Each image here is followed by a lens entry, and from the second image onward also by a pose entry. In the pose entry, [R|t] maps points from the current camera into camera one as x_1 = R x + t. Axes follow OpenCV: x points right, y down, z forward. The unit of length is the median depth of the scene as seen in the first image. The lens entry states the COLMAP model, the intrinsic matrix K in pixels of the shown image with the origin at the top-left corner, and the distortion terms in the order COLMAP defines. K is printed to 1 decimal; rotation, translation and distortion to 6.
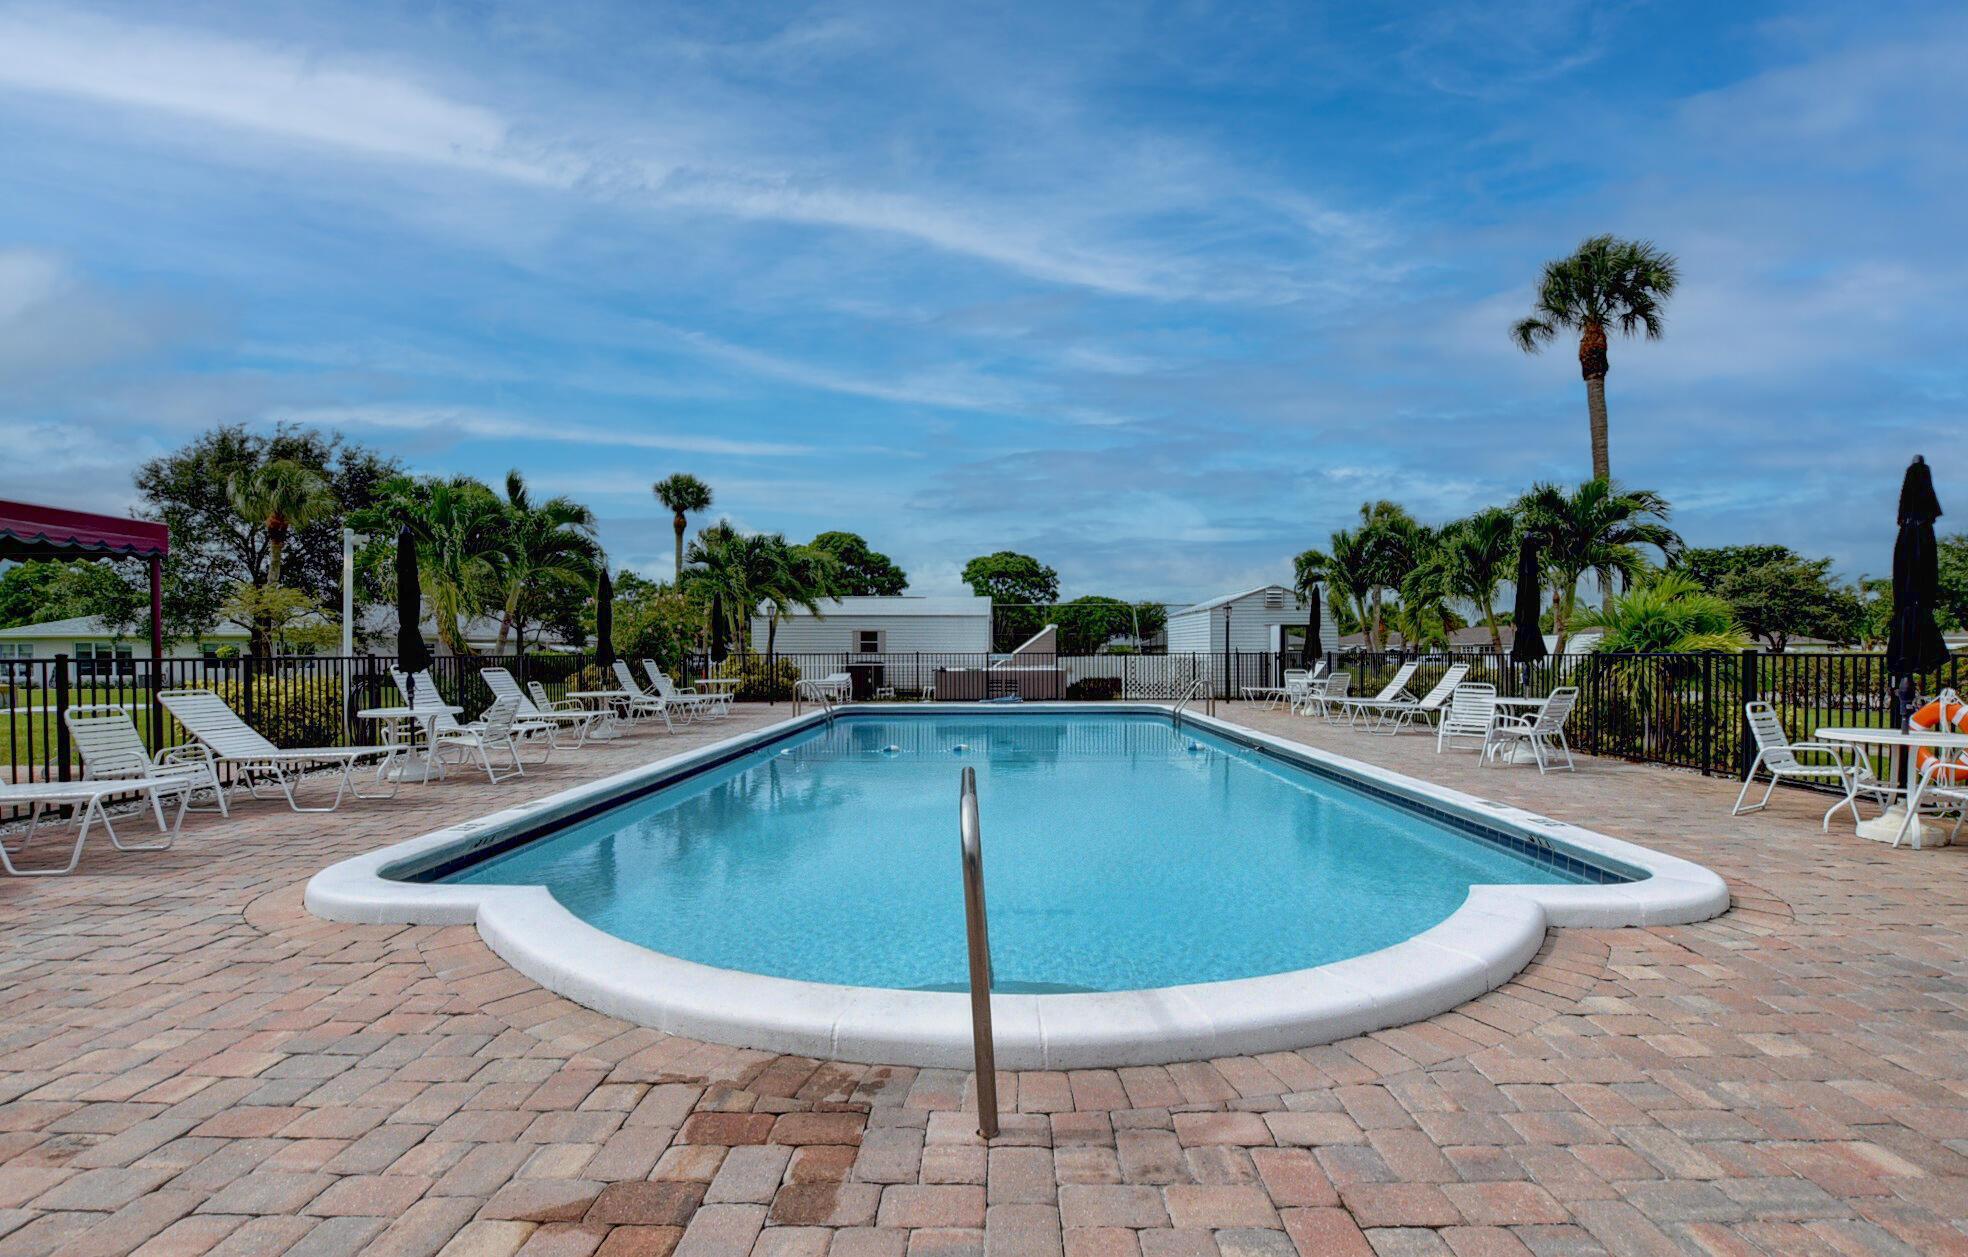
lens RADIAL K [[923.8, 0, 984.0], [0, 923.8, 628.5], [0, 0, 1]] dist [-0.025342, -0.000069]
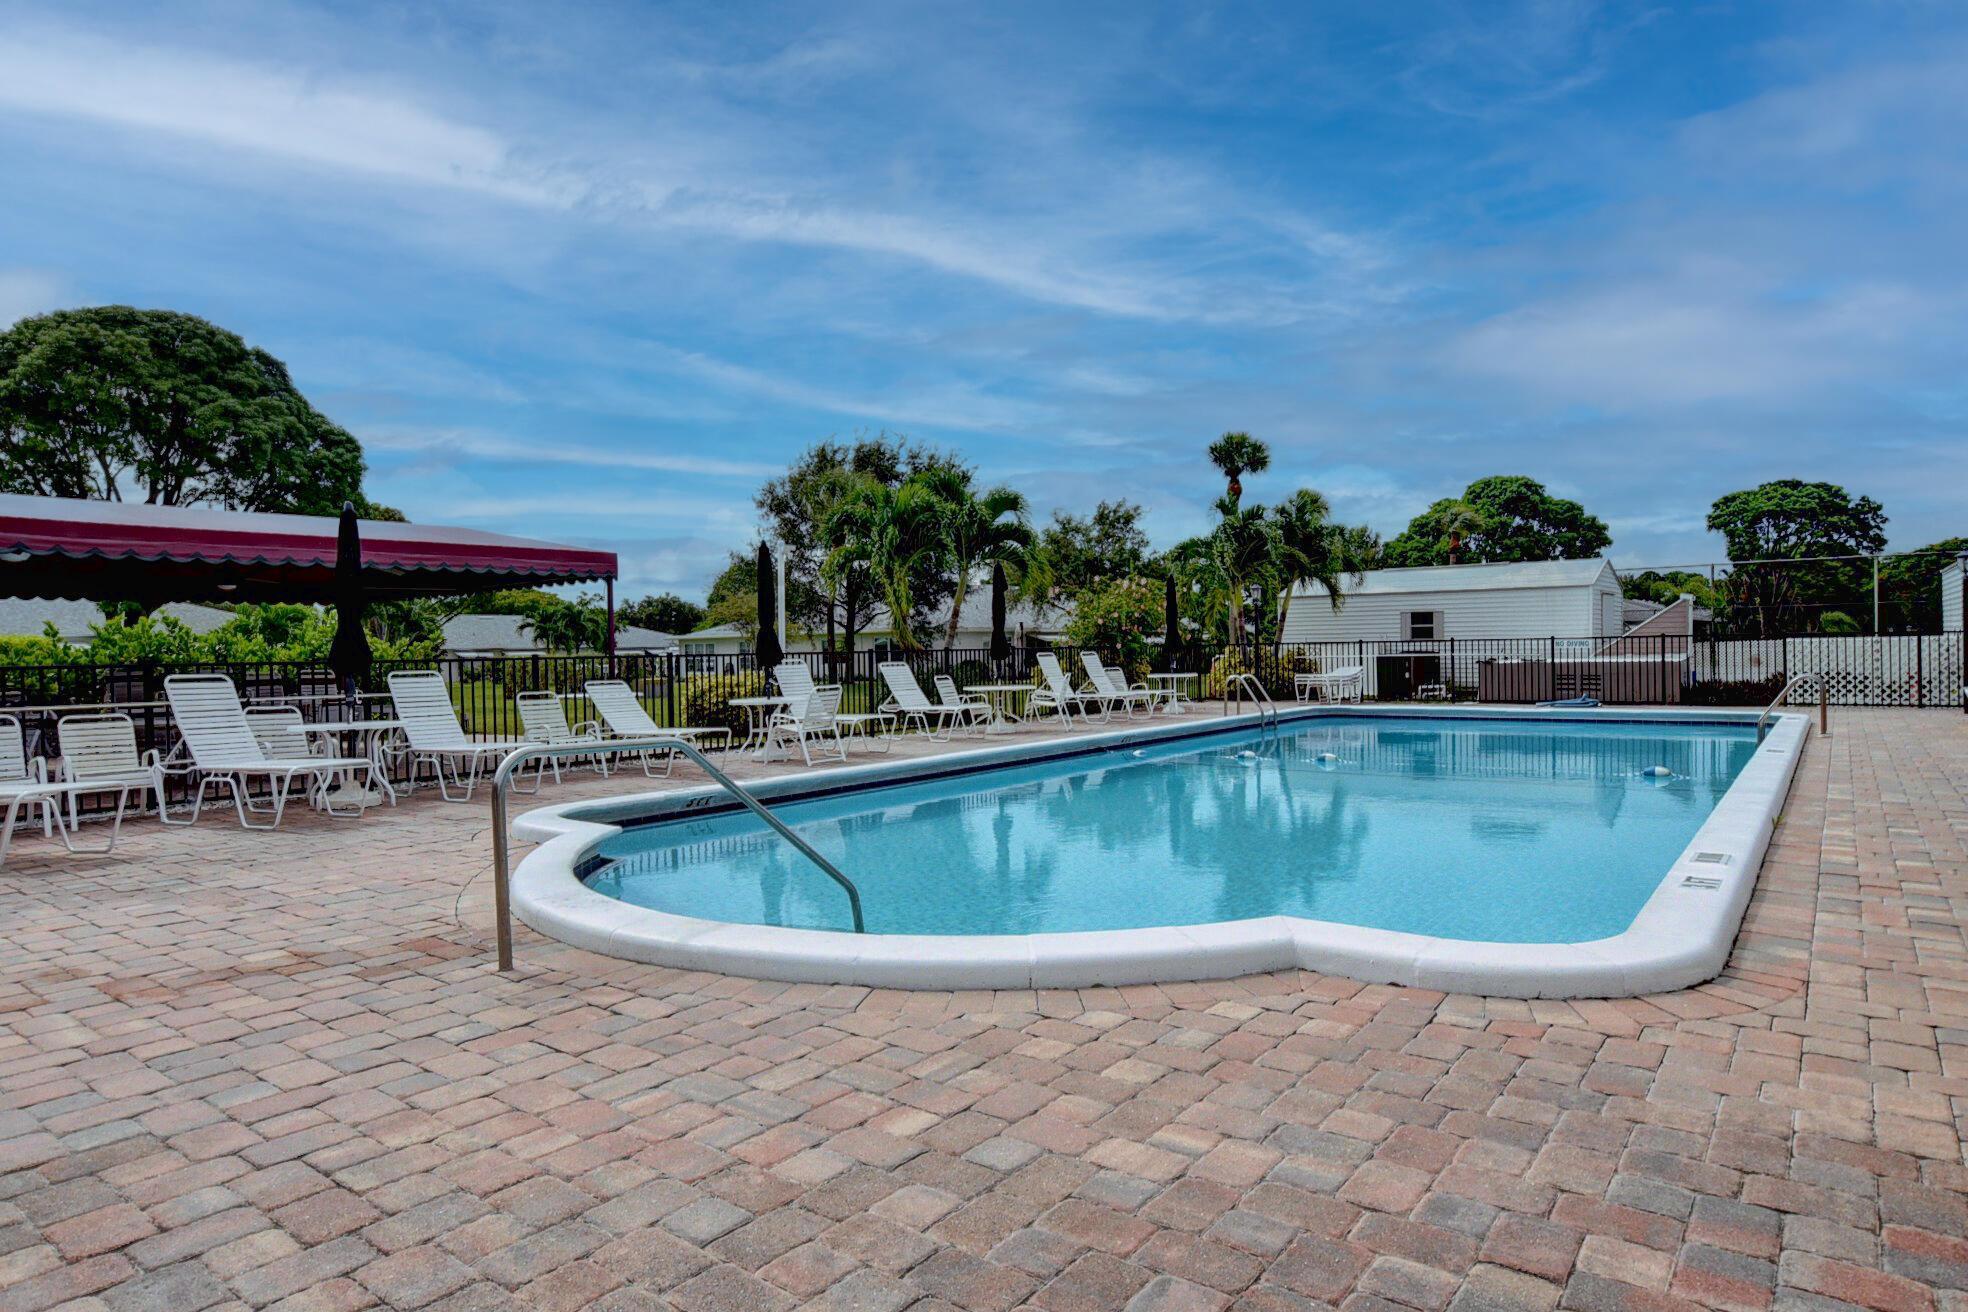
lens RADIAL K [[1164.3, 0, 984.0], [0, 1164.3, 656.0], [0, 0, 1]] dist [-0.011516, 0.000339]
pose [[0.794539, -0.006246, -0.607182, 0.187613], [0.030723, 0.999080, 0.029926, -0.000549], [0.606436, -0.042431, 0.793999, -0.003042]]
